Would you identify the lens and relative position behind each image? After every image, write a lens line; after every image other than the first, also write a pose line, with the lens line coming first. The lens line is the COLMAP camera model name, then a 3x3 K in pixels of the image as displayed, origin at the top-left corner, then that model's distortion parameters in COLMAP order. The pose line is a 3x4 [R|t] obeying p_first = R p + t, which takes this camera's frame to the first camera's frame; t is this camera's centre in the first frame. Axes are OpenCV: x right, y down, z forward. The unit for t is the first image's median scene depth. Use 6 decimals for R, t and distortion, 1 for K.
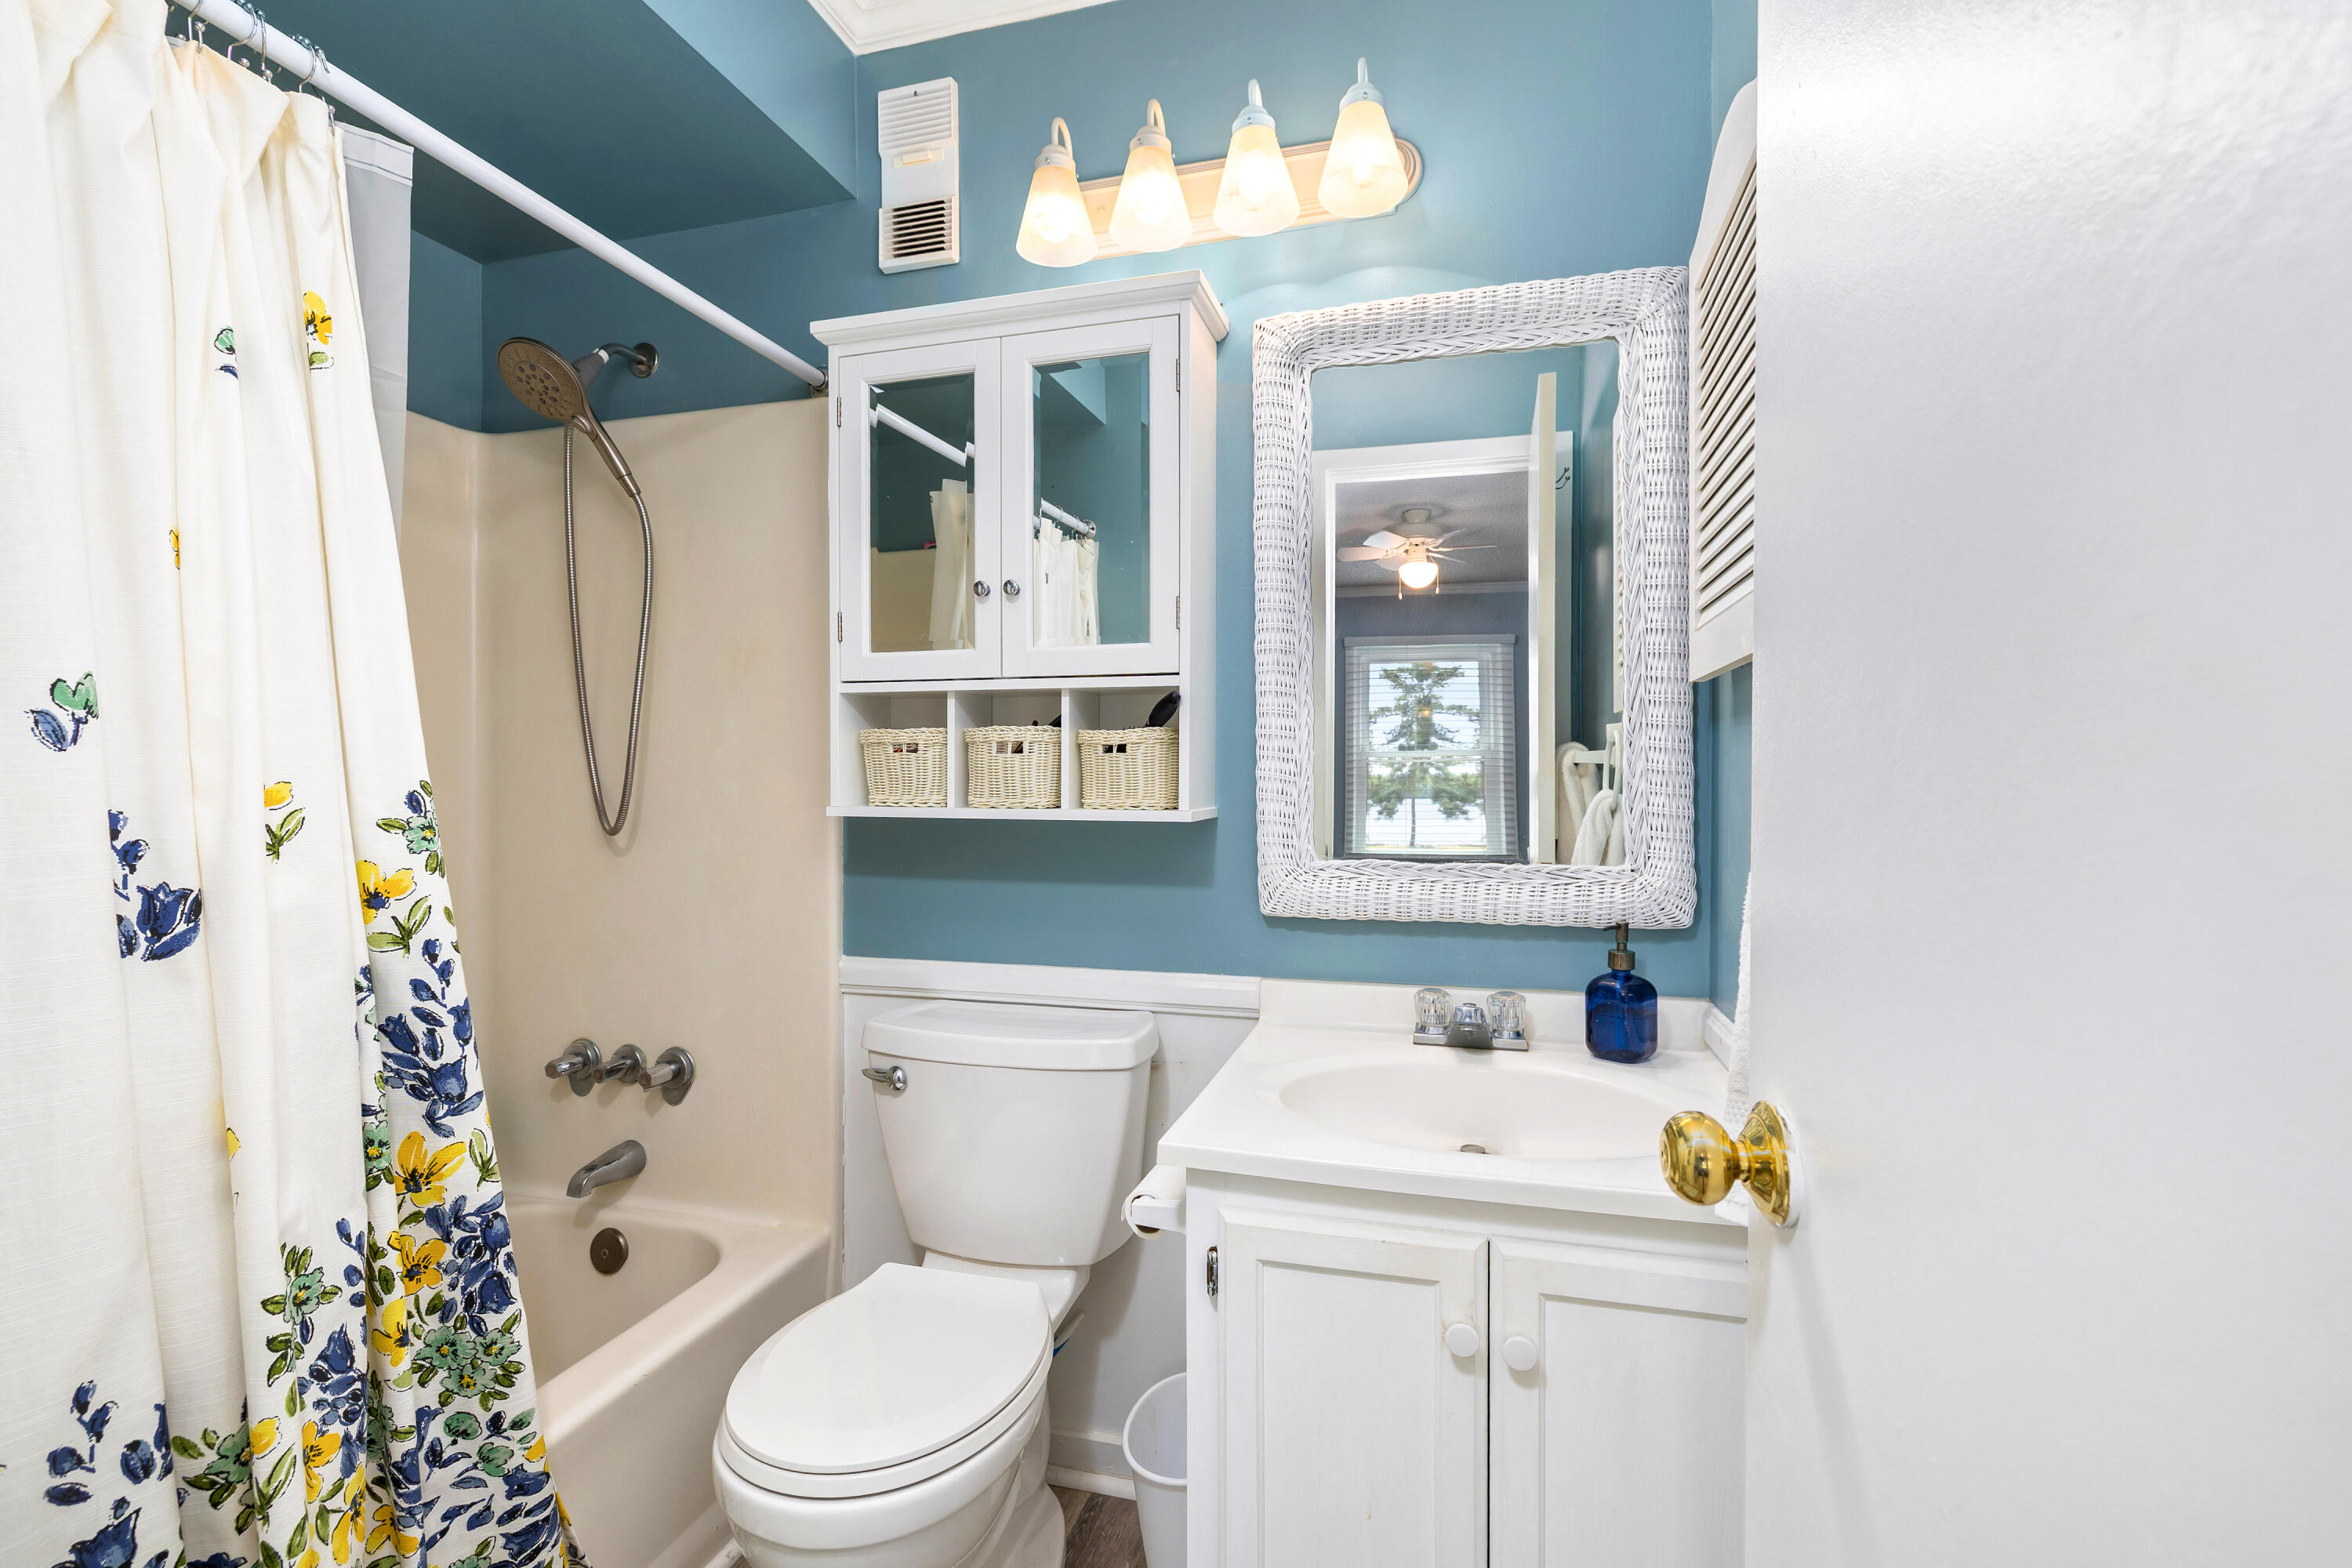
lens RADIAL K [[1015.5, 0, 1179.4], [0, 1015.5, 789.8], [0, 0, 1]] dist [0.008149, -0.000330]
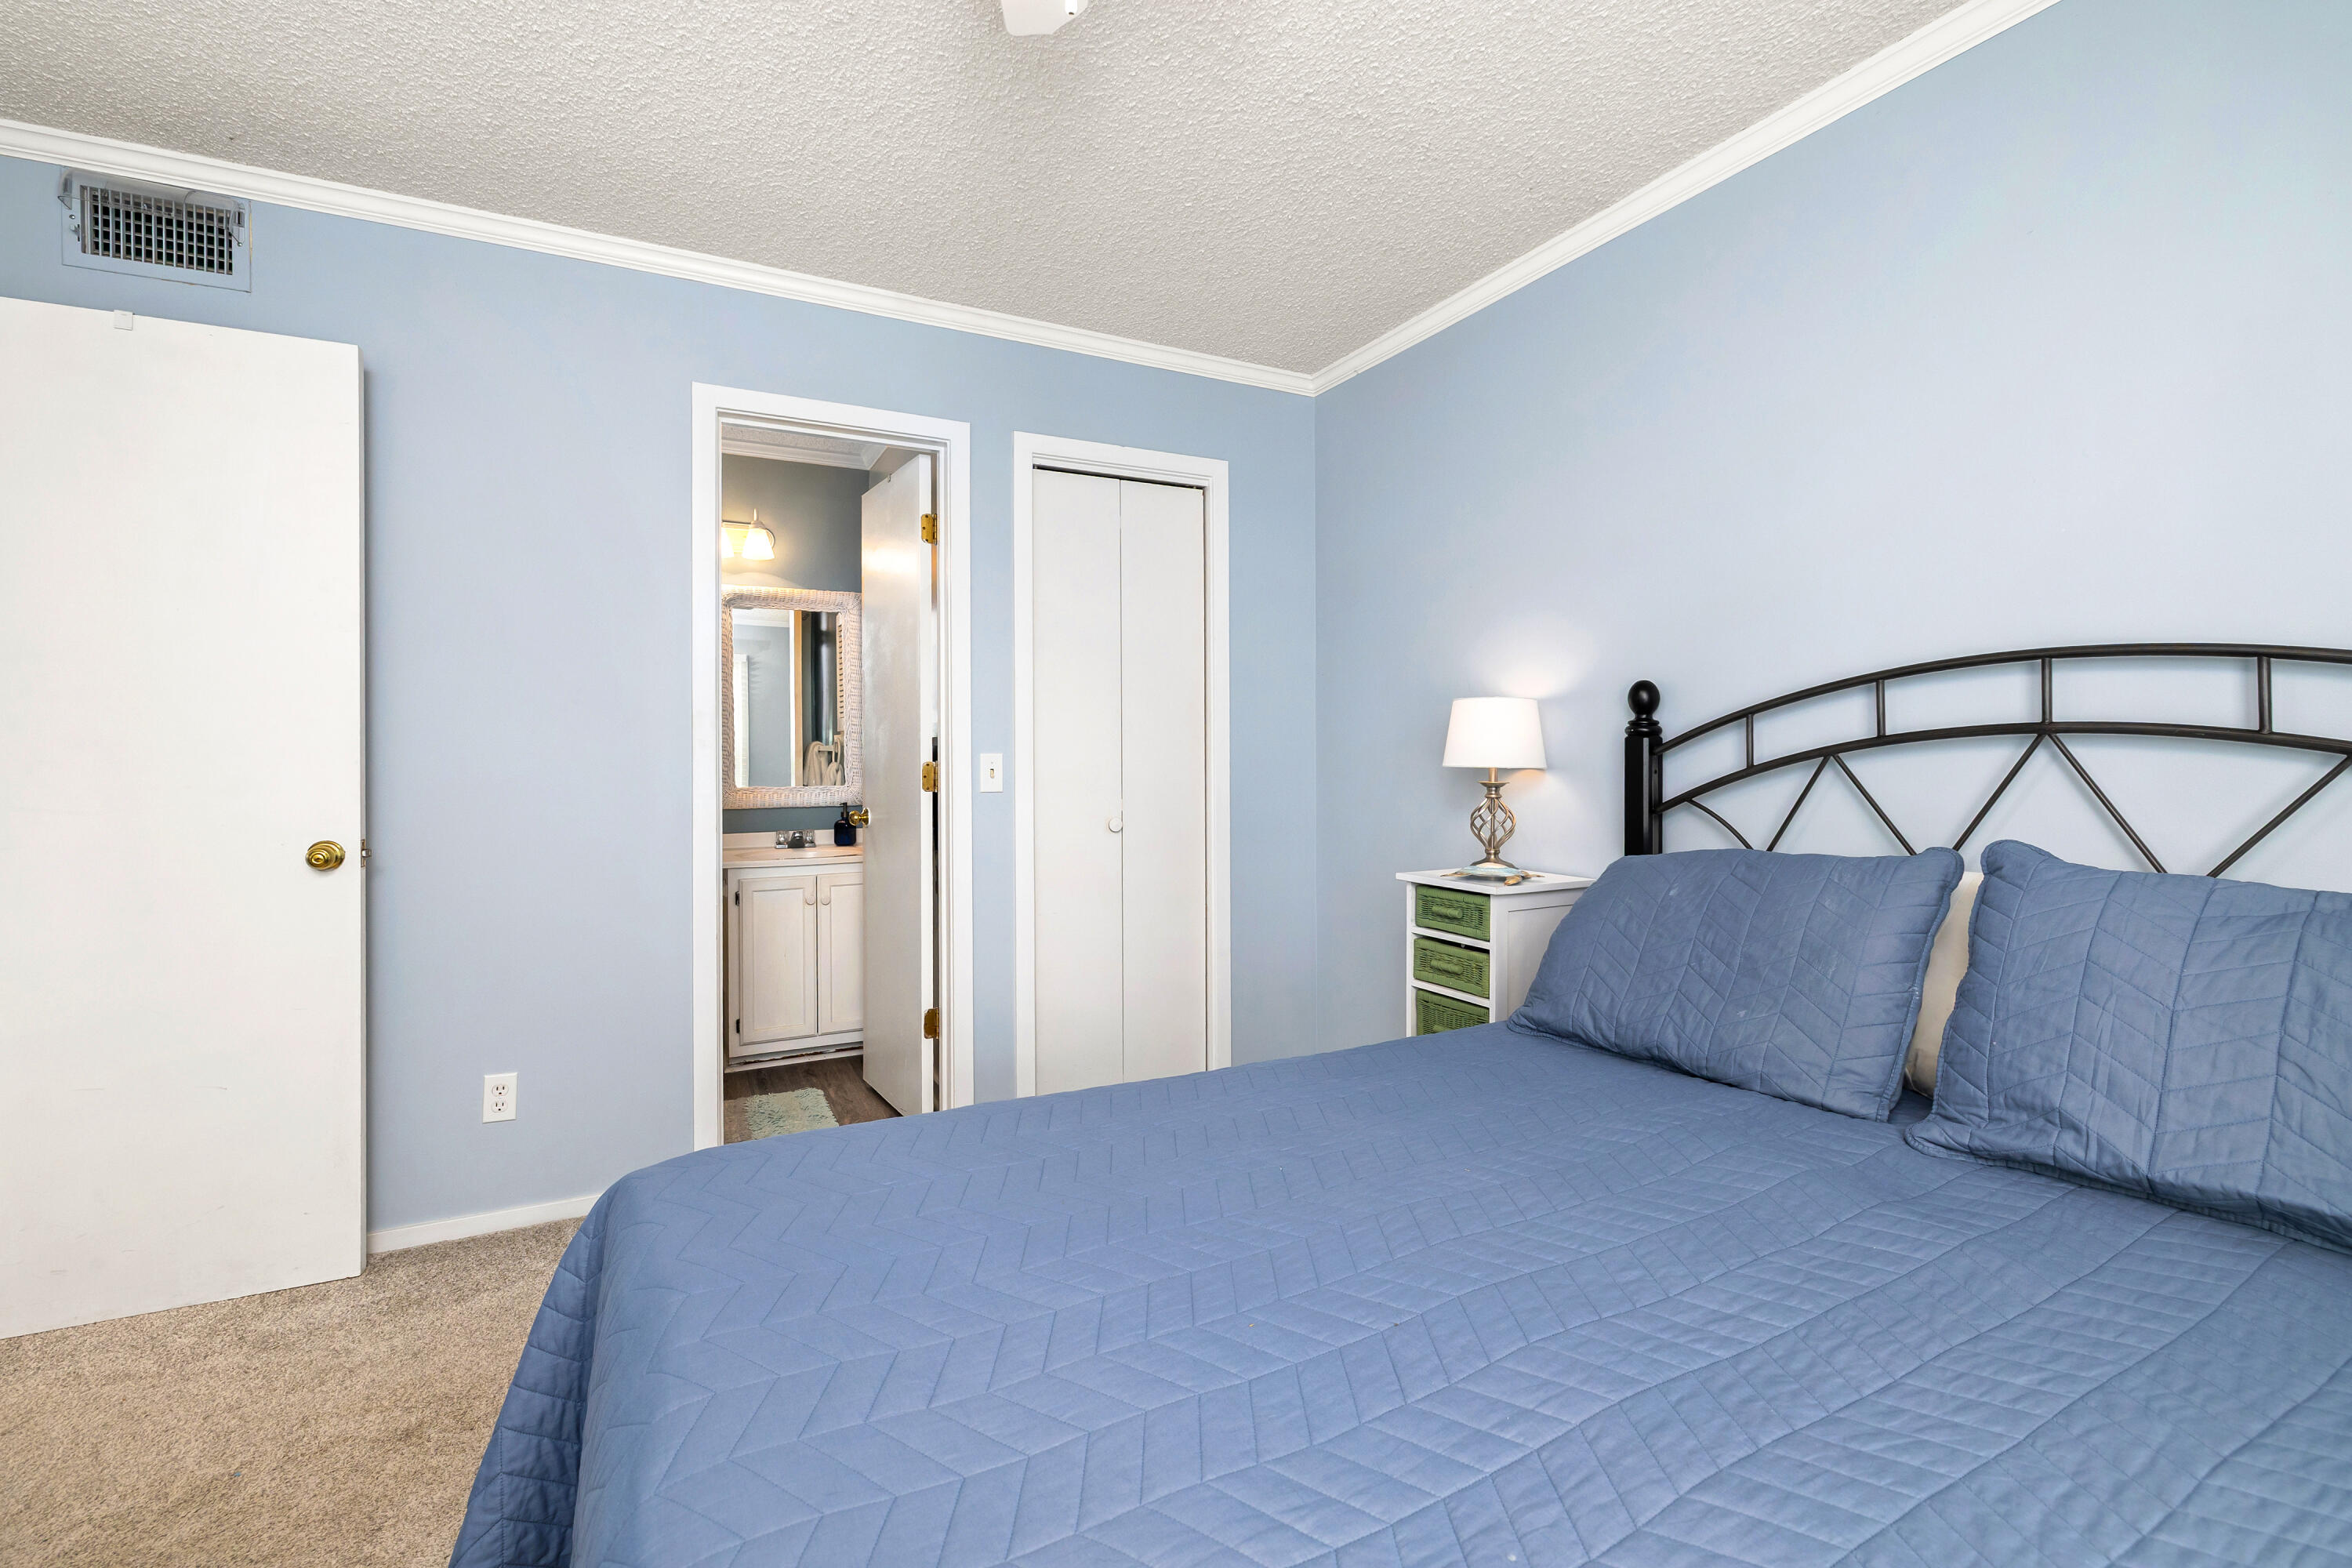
lens RADIAL K [[1015.5, 0, 1179.4], [0, 1015.5, 789.8], [0, 0, 1]] dist [0.008149, -0.000330]
pose [[0.733160, -0.020746, 0.679740, -0.914630], [0.008287, 0.999733, 0.021575, 0.027876], [-0.680006, -0.010185, 0.733136, -1.949434]]
